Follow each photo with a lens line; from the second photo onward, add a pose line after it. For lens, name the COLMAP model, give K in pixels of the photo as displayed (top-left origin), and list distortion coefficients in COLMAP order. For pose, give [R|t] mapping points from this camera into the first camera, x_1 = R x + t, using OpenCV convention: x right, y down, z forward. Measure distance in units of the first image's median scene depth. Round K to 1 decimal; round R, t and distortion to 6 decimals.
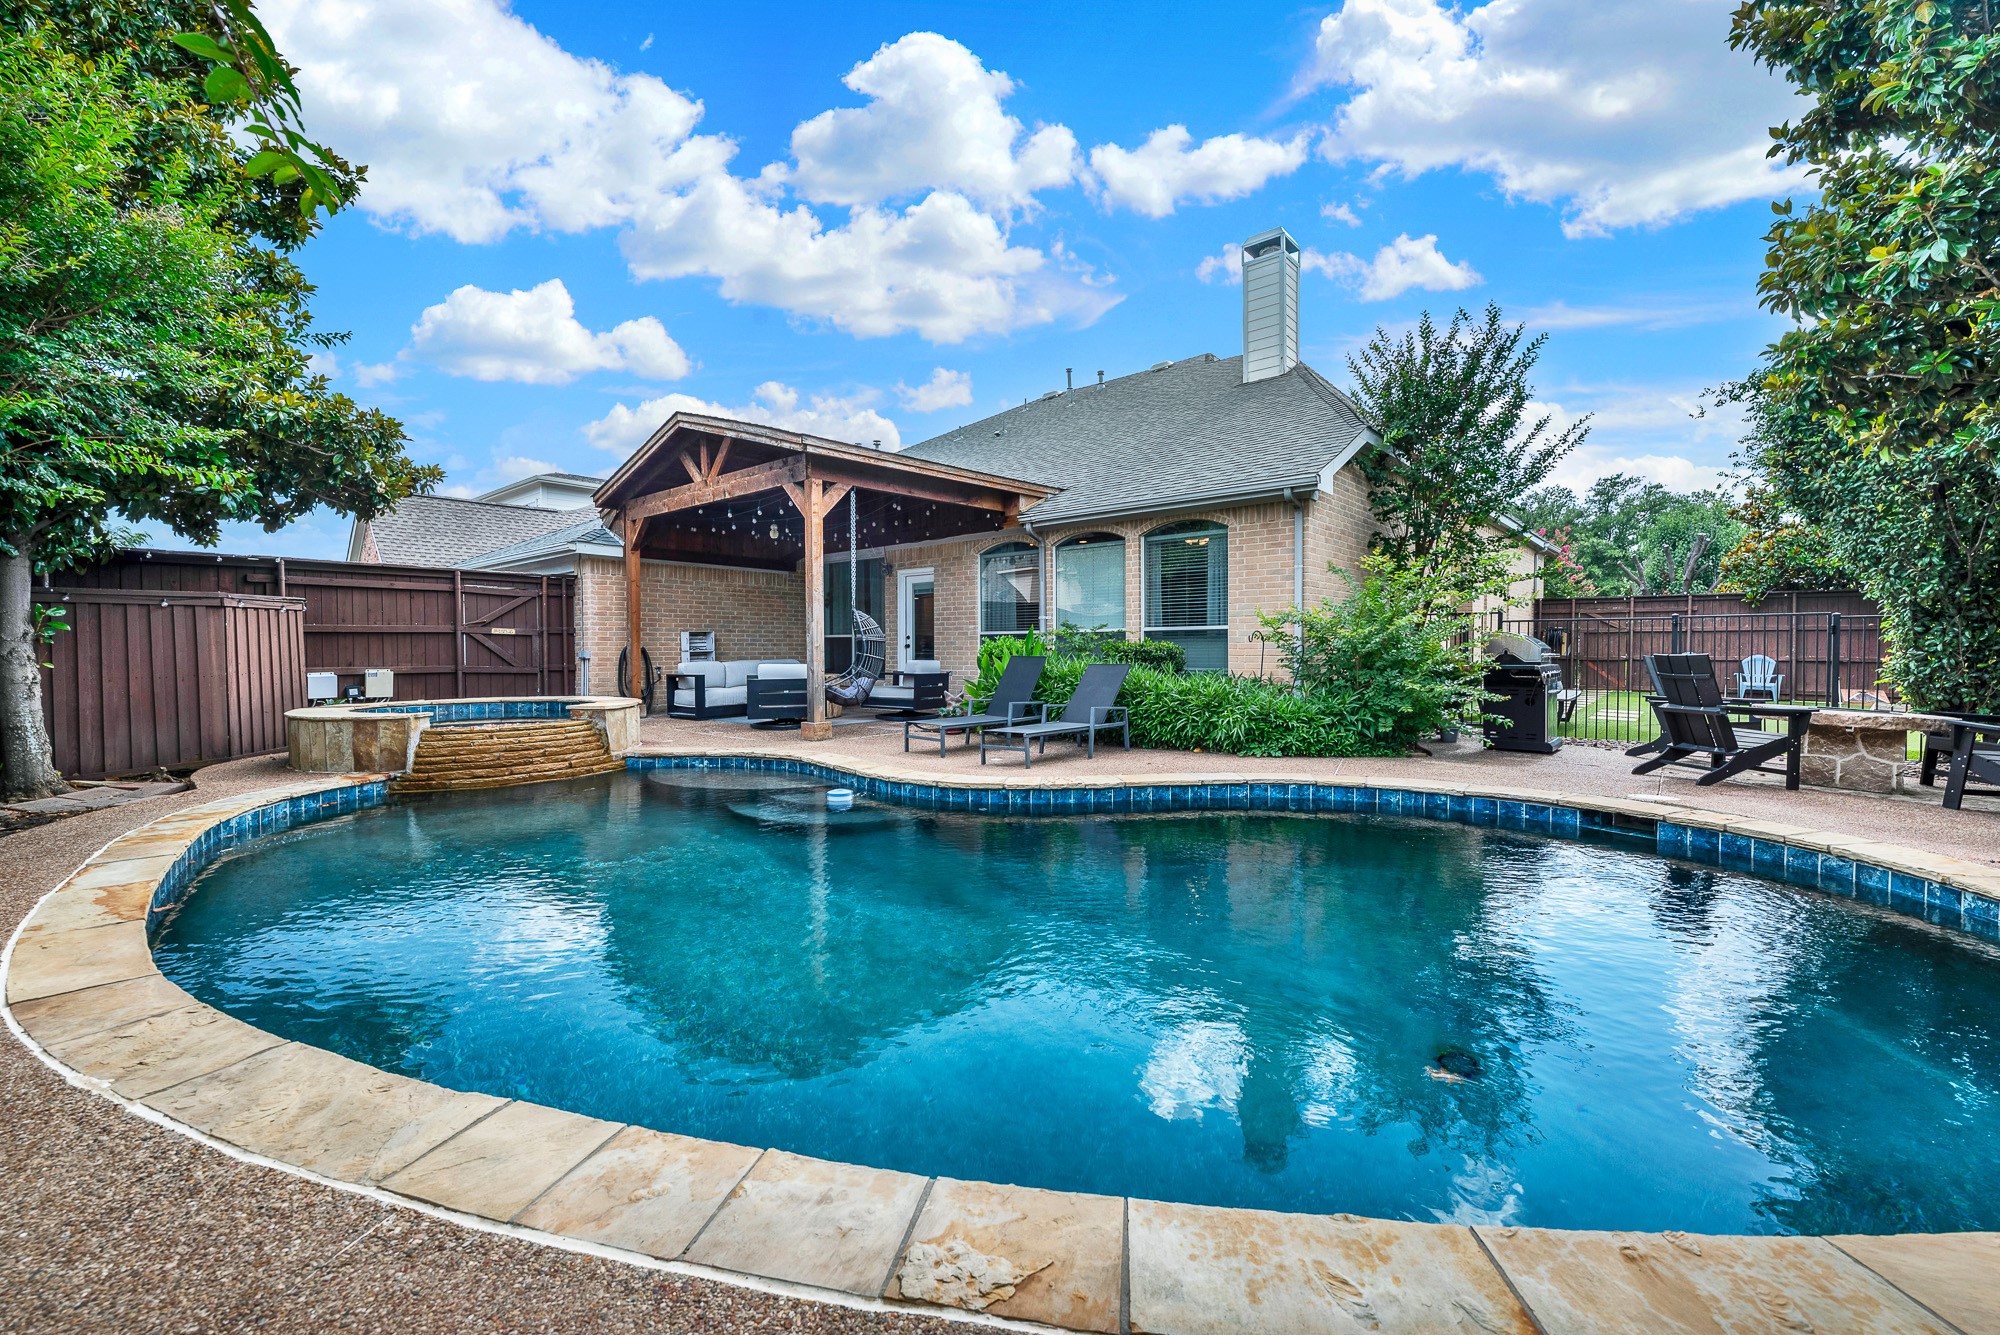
lens RADIAL K [[809.0, 0, 994.8], [0, 809.0, 662.4], [0, 0, 1]] dist [-0.013496, 0.000185]
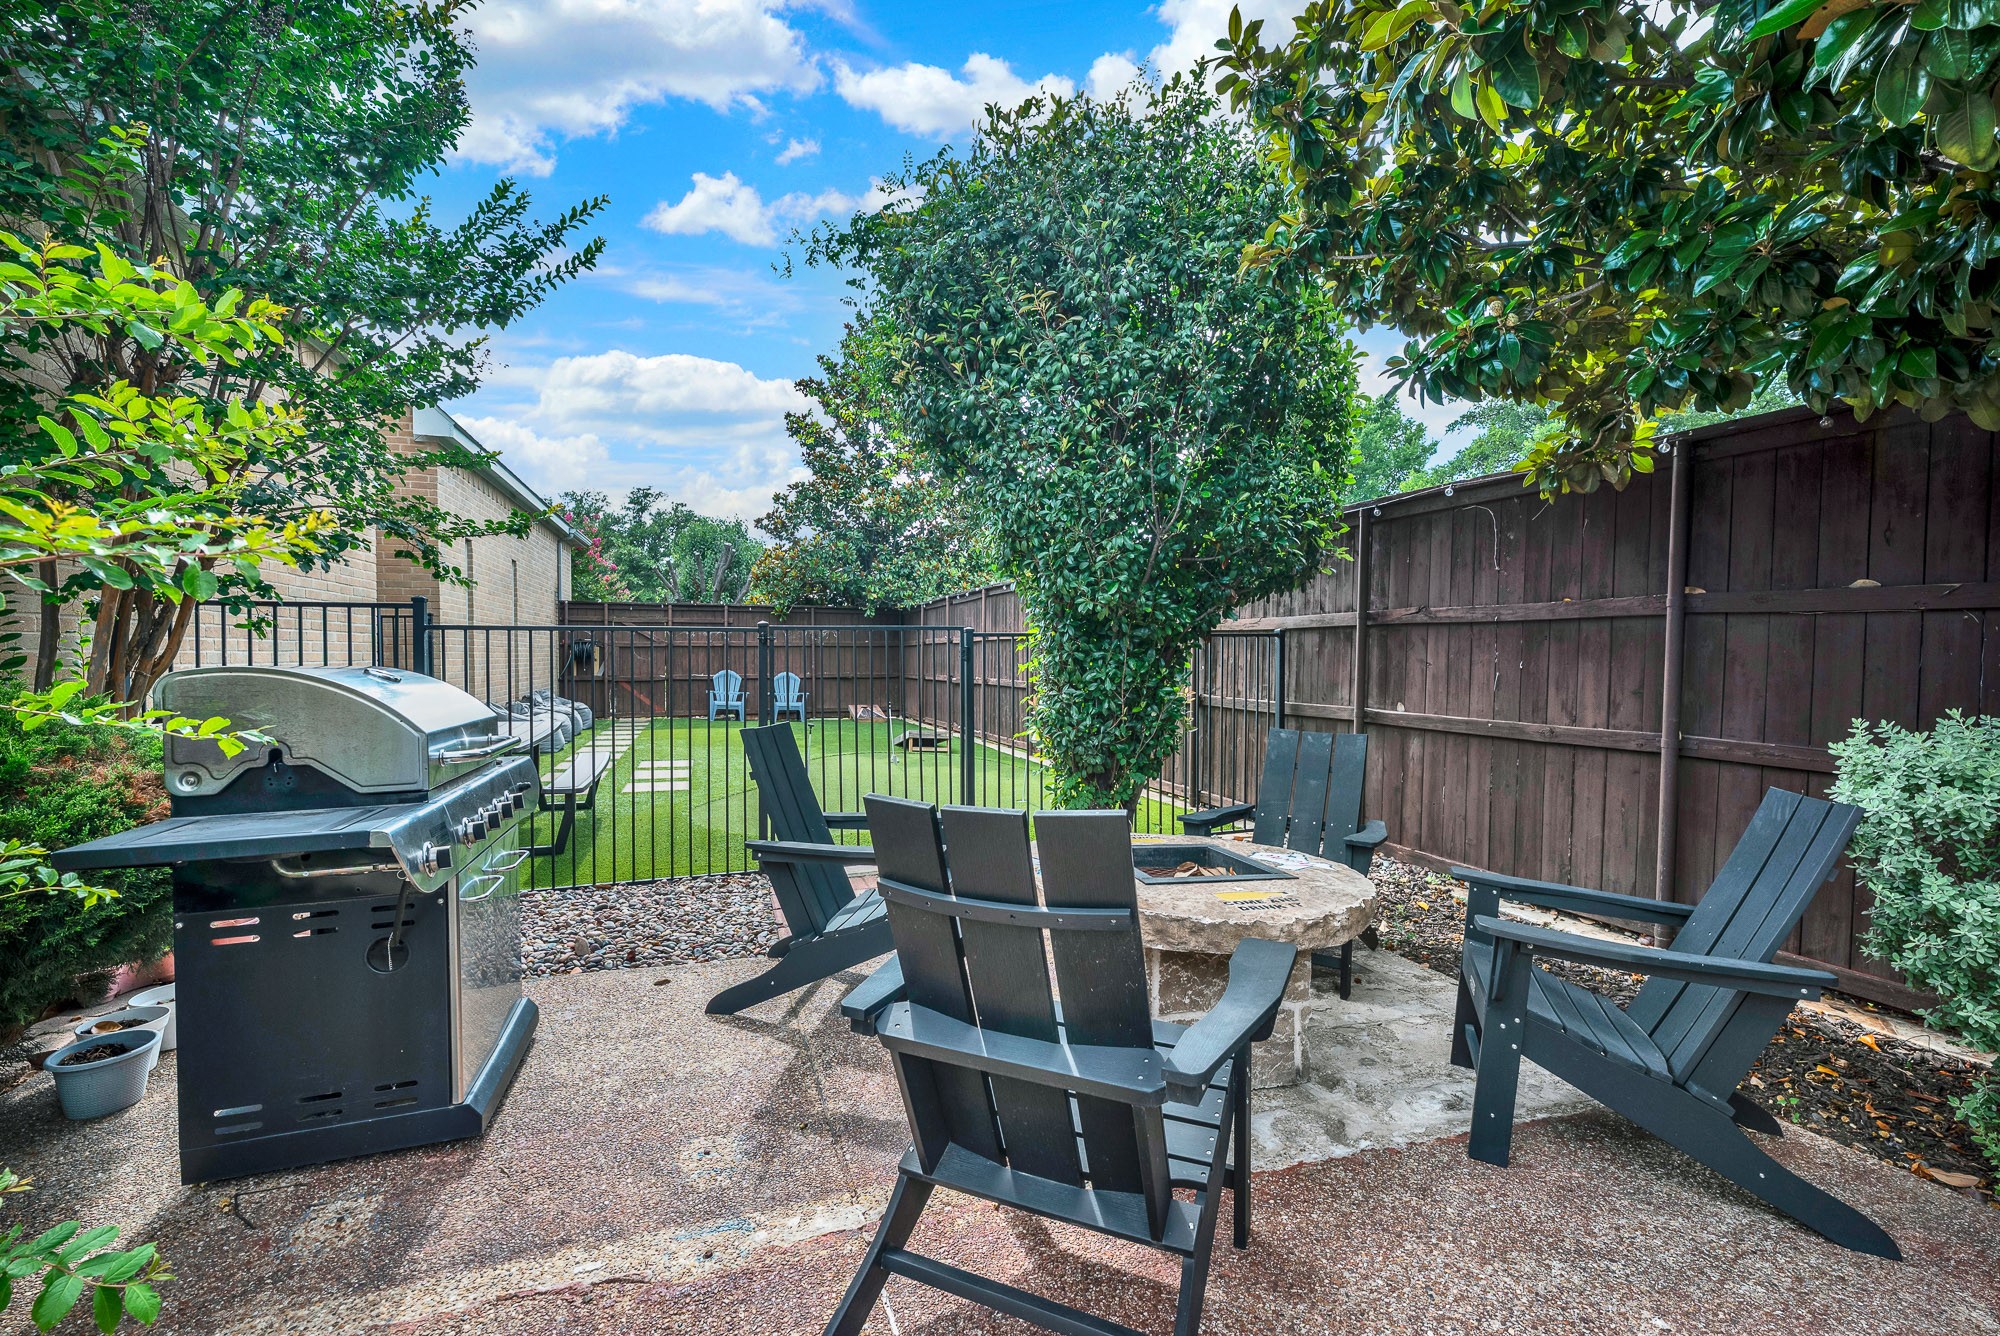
lens RADIAL K [[809.0, 0, 994.8], [0, 809.0, 662.9], [0, 0, 1]] dist [-0.013496, 0.000185]
pose [[0.486548, -0.010087, 0.873595, 0.225971], [0.017692, 0.999842, 0.001691, -0.015145], [-0.873474, 0.014633, 0.486650, 0.297179]]
